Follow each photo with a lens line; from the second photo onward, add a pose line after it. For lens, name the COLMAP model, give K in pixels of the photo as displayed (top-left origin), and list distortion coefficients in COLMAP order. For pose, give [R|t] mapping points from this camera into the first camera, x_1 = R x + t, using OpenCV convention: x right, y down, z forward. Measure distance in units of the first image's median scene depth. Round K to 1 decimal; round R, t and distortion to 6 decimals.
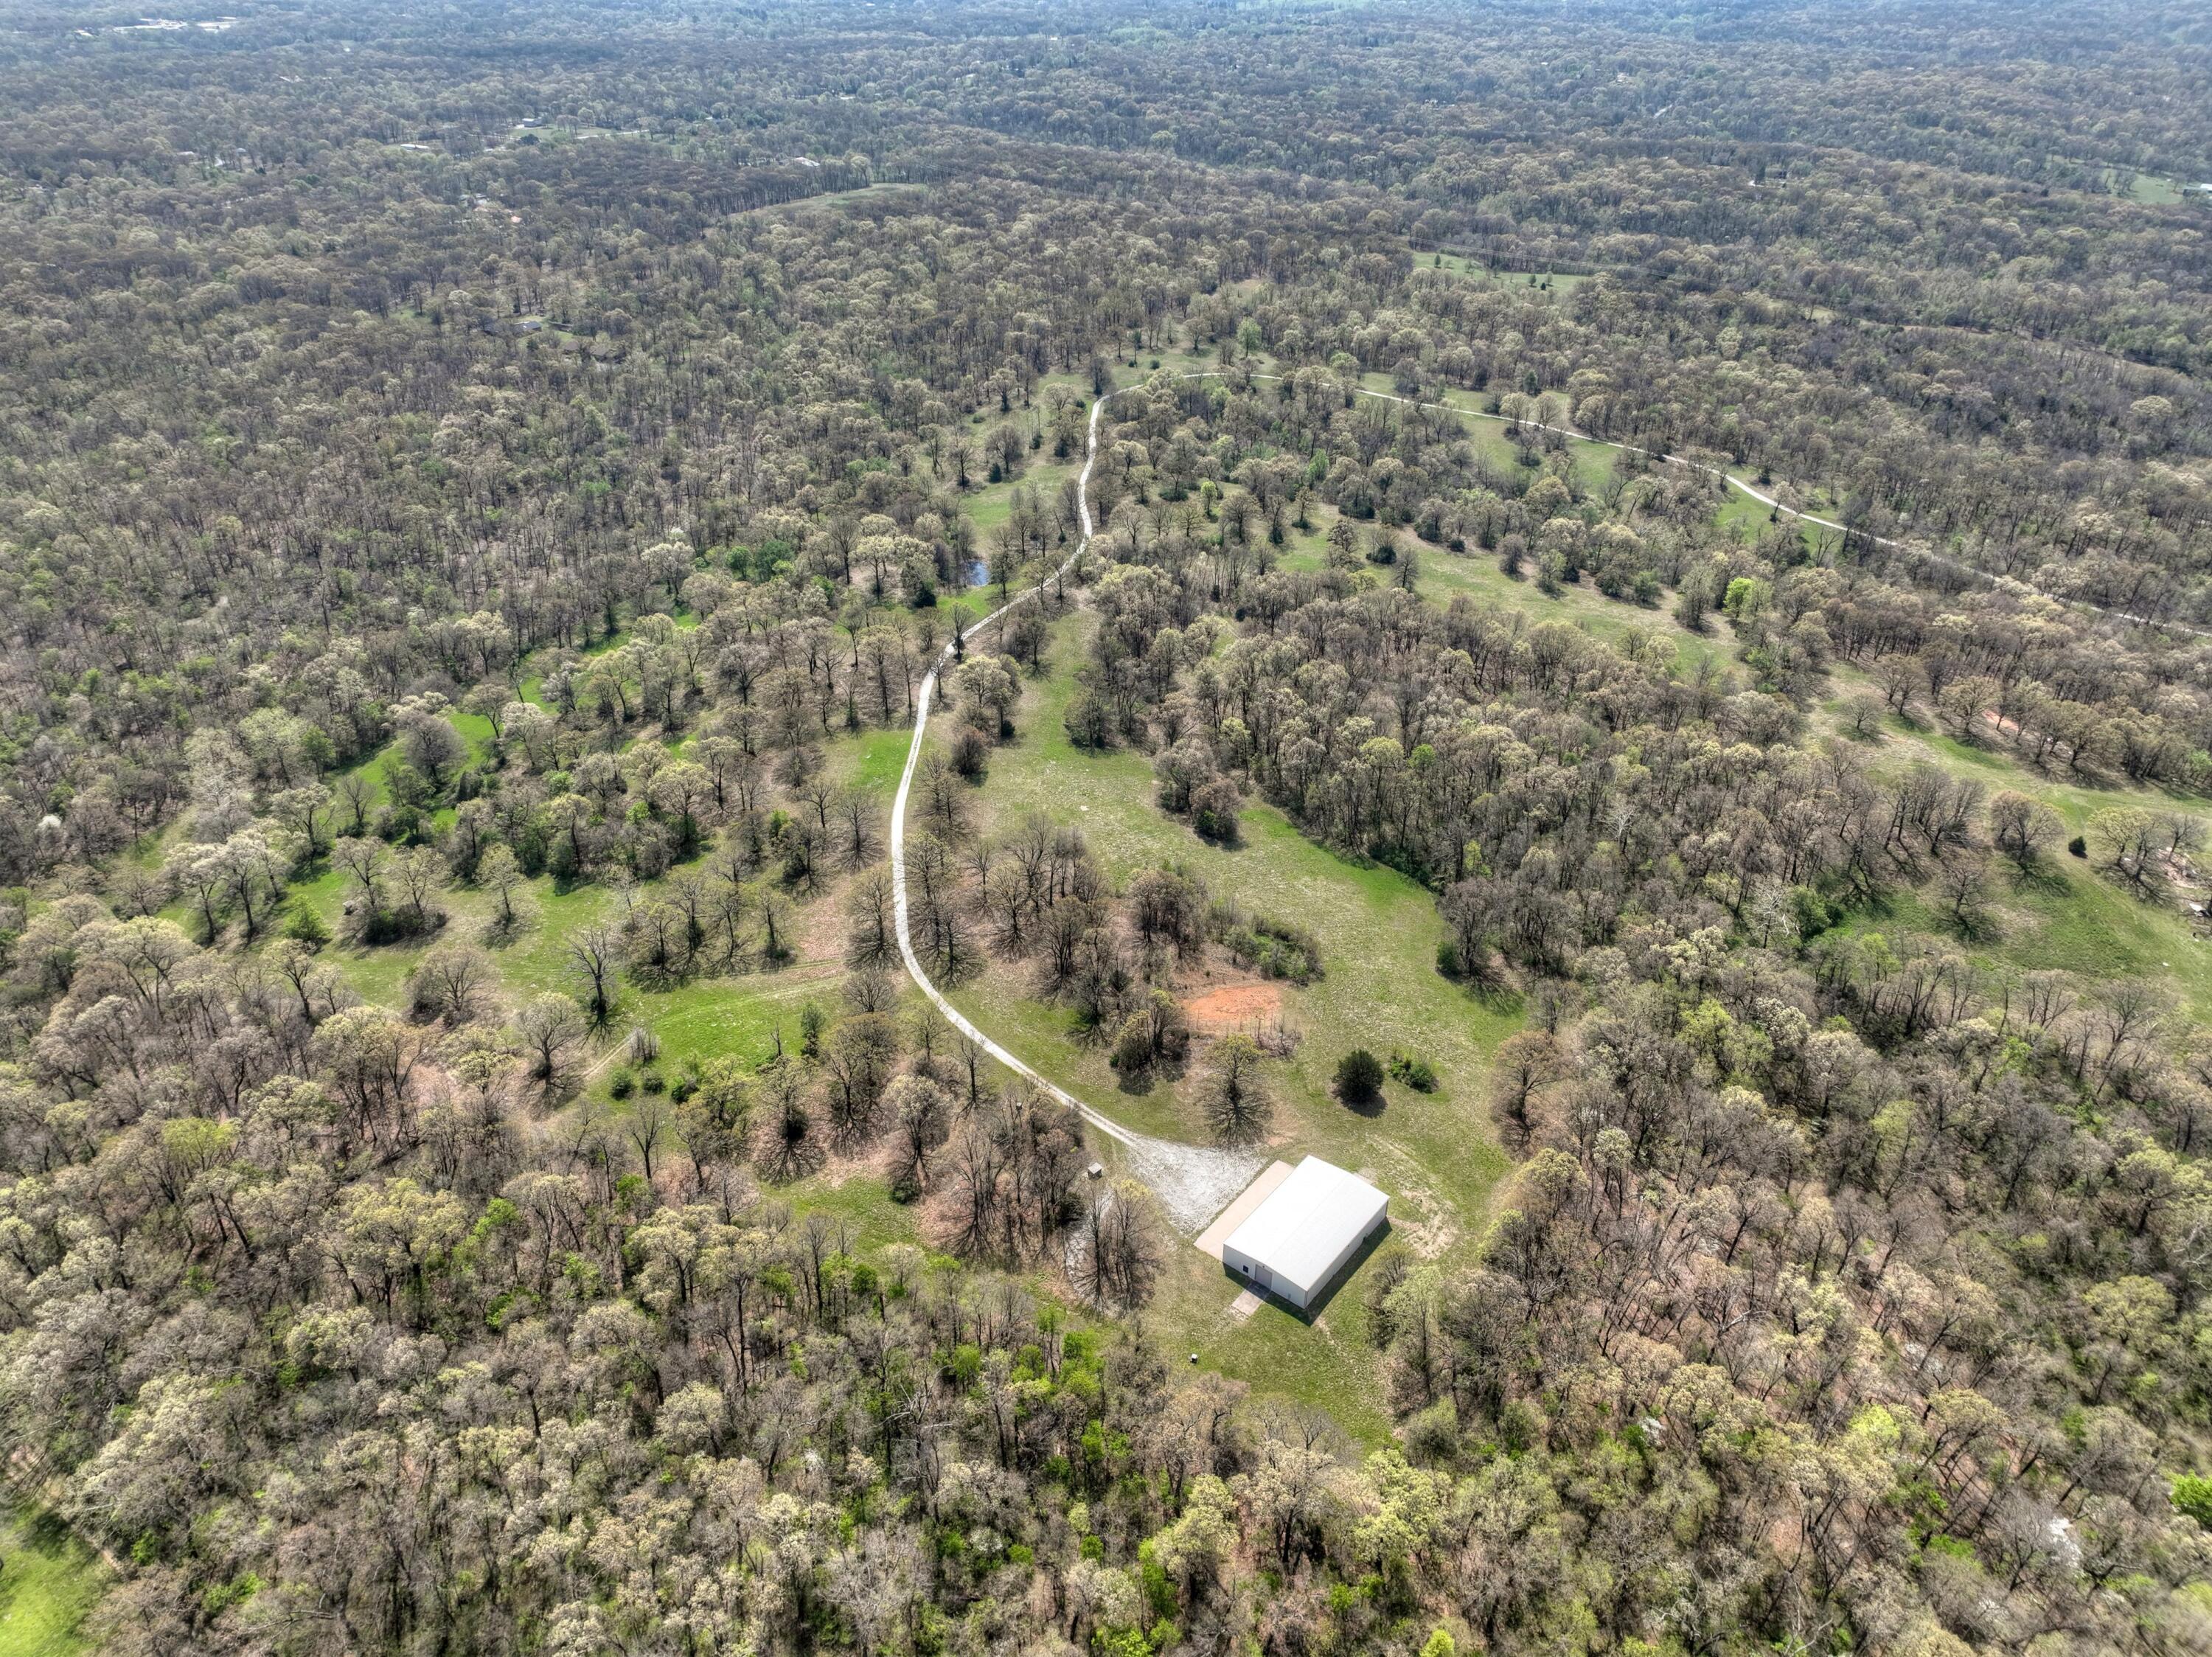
lens RADIAL K [[1565.3, 0, 1106.9], [0, 1565.3, 821.7], [0, 0, 1]] dist [-0.001549, 0.017534]
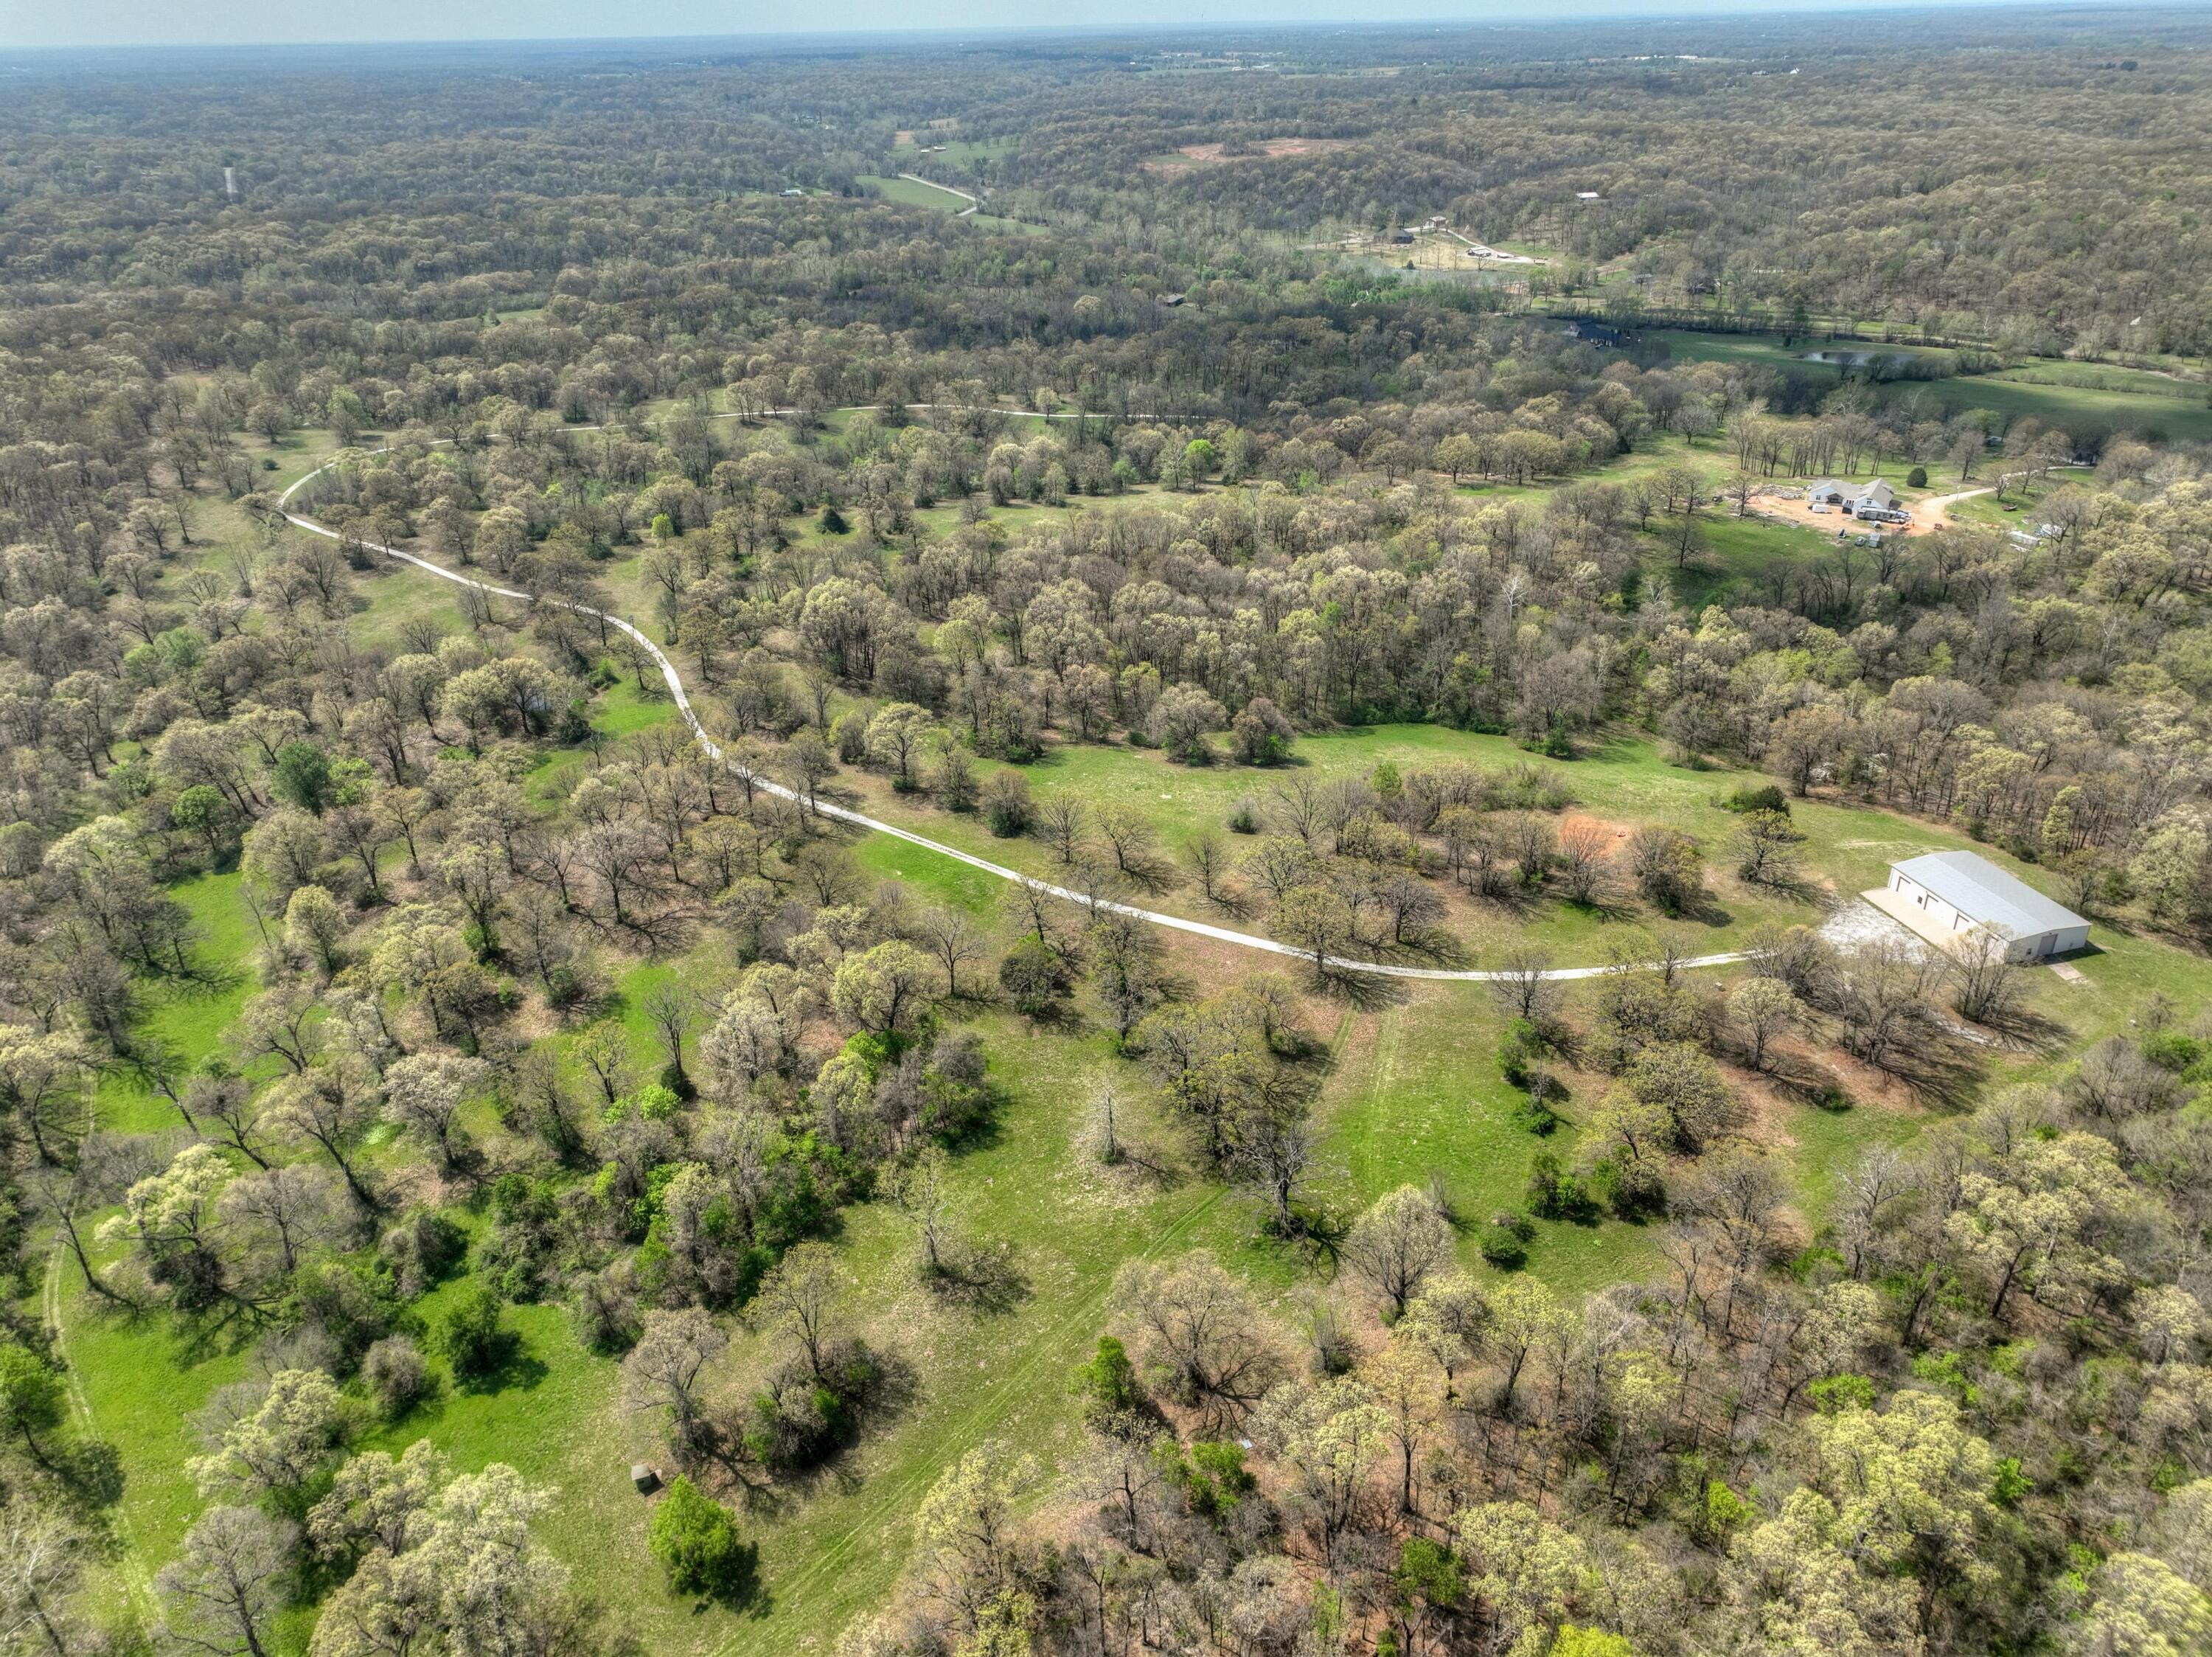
lens RADIAL K [[1565.3, 0, 1118.3], [0, 1565.3, 837.9], [0, 0, 1]] dist [-0.001549, 0.017534]
pose [[0.576730, -0.404679, 0.709660, -0.525998], [0.444466, 0.884299, 0.143055, -0.100176], [-0.685444, 0.232916, 0.689868, 0.401558]]
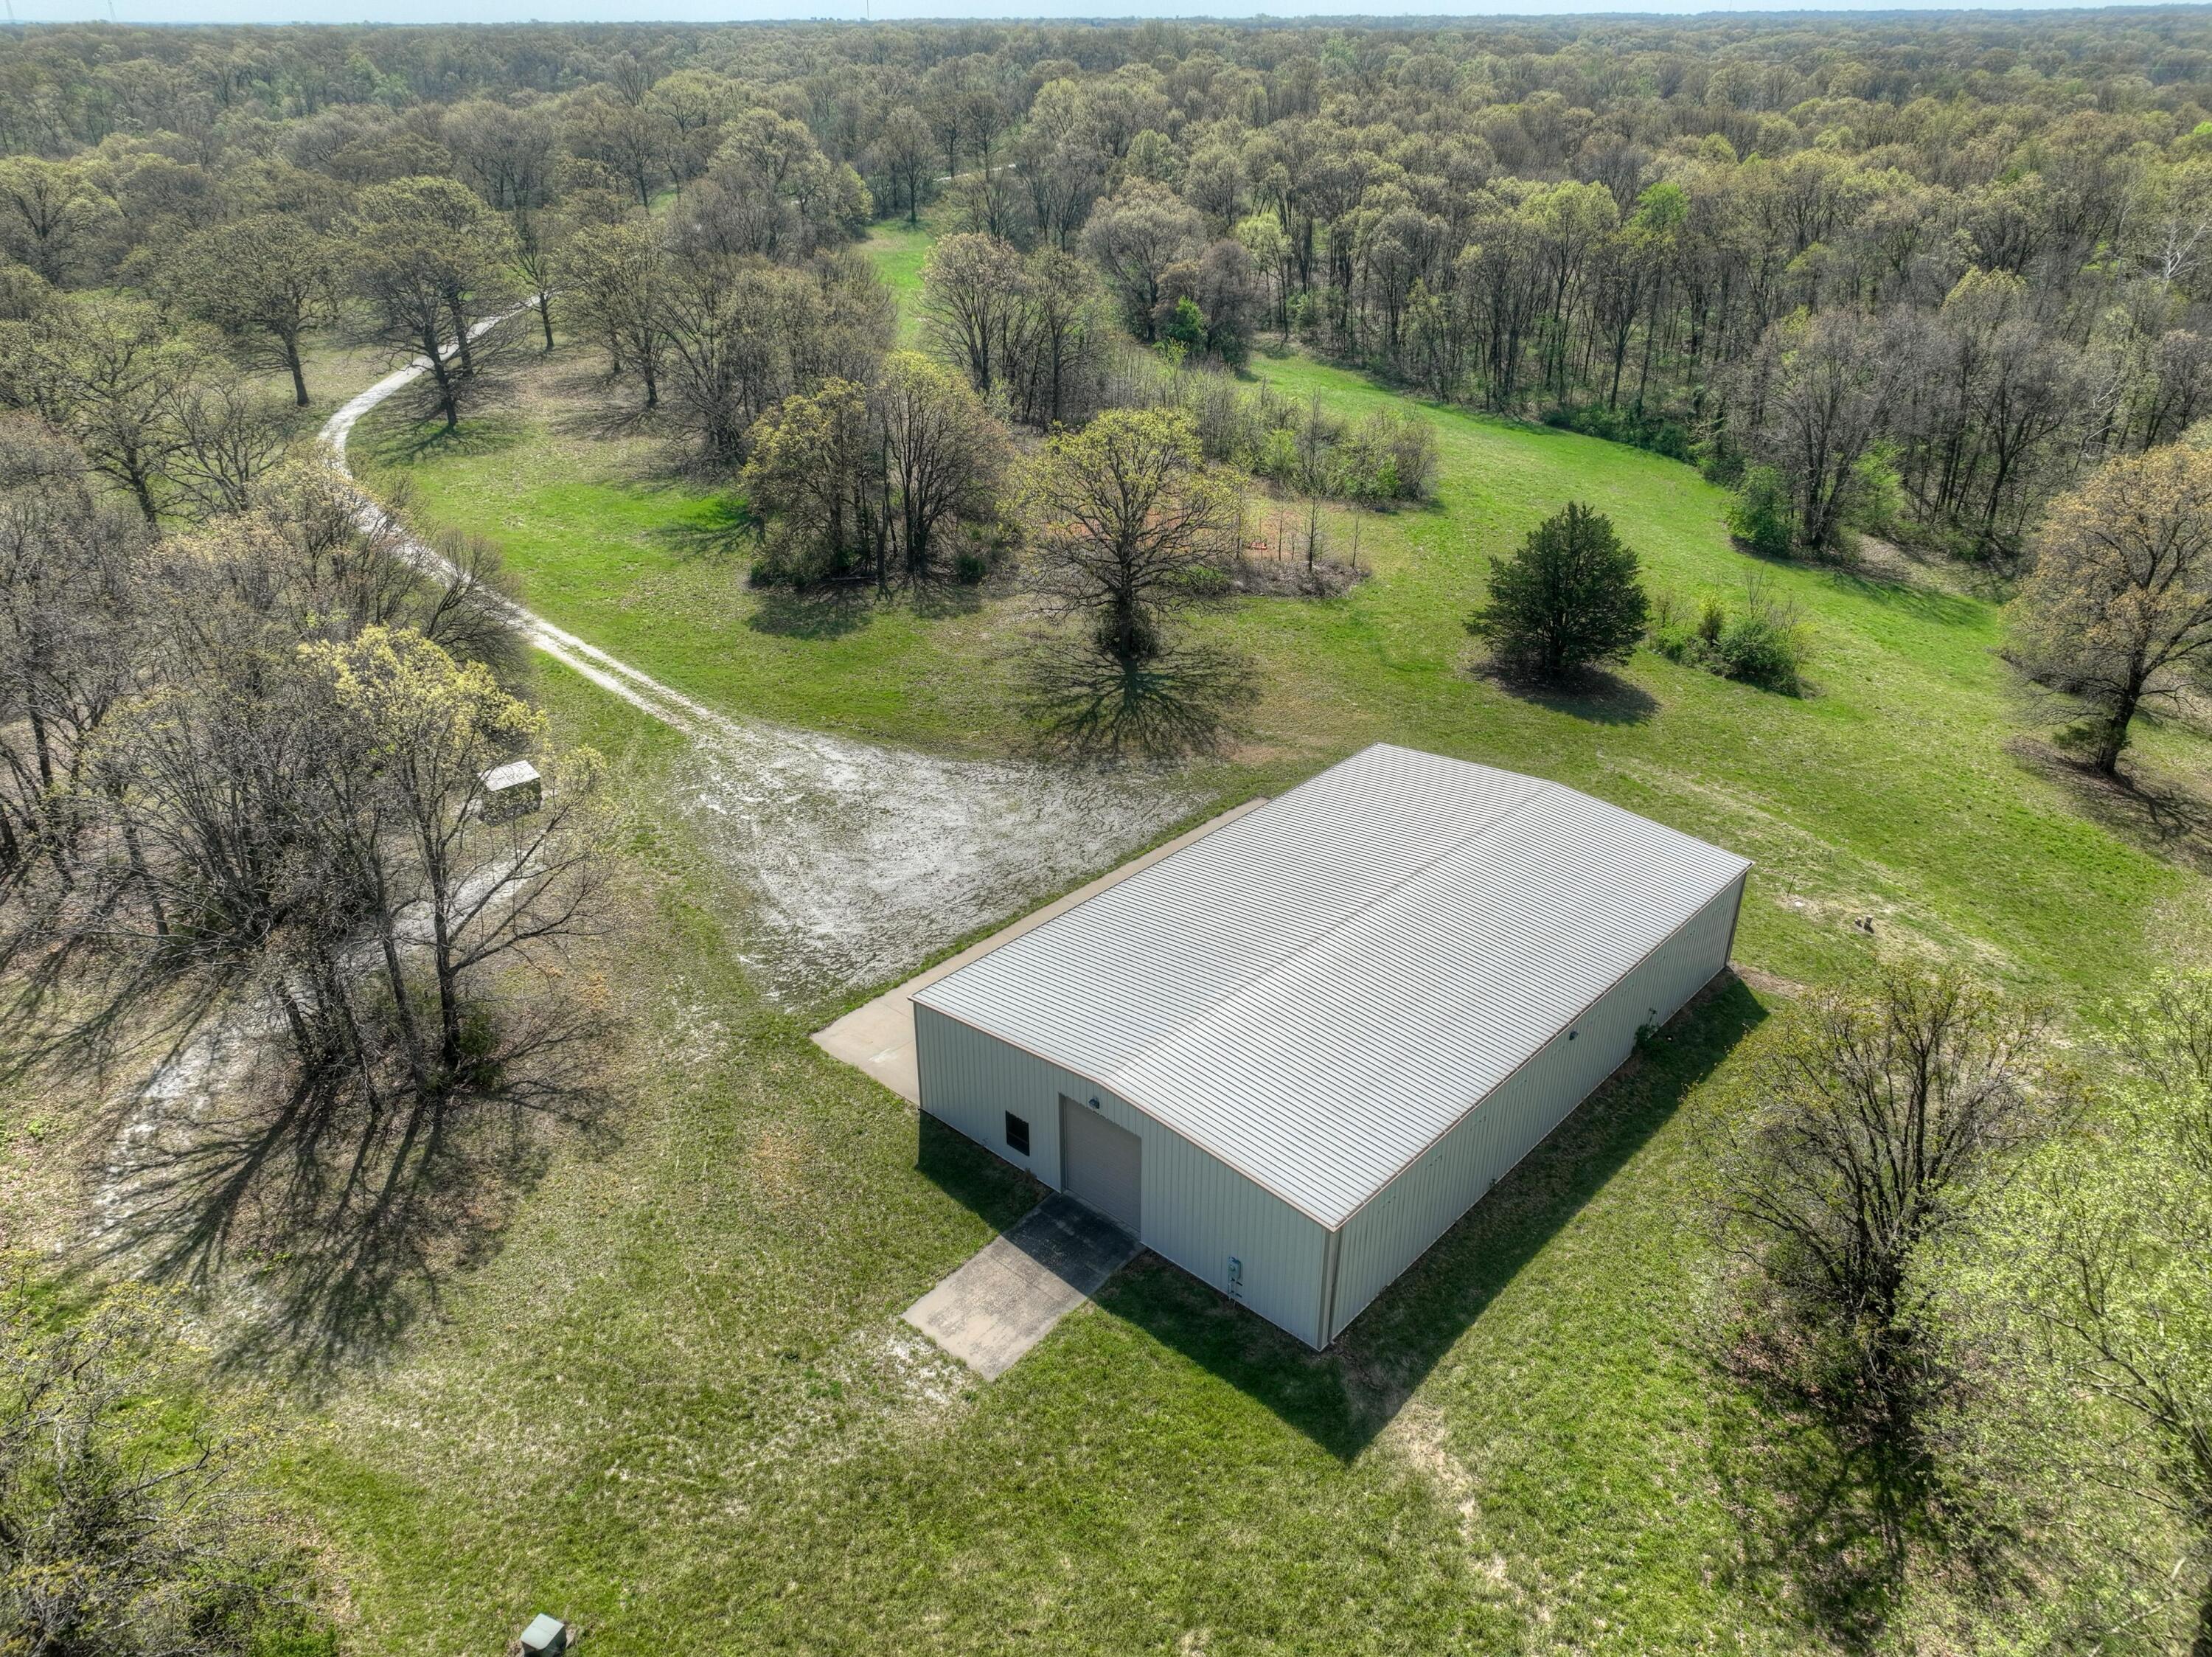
lens RADIAL K [[1565.3, 0, 1108.4], [0, 1565.3, 833.9], [0, 0, 1]] dist [-0.001549, 0.017534]
pose [[0.997592, 0.018764, -0.066776, 0.064140], [-0.023656, 0.997034, -0.073239, 0.152071], [0.065204, 0.074642, 0.995076, 0.468736]]
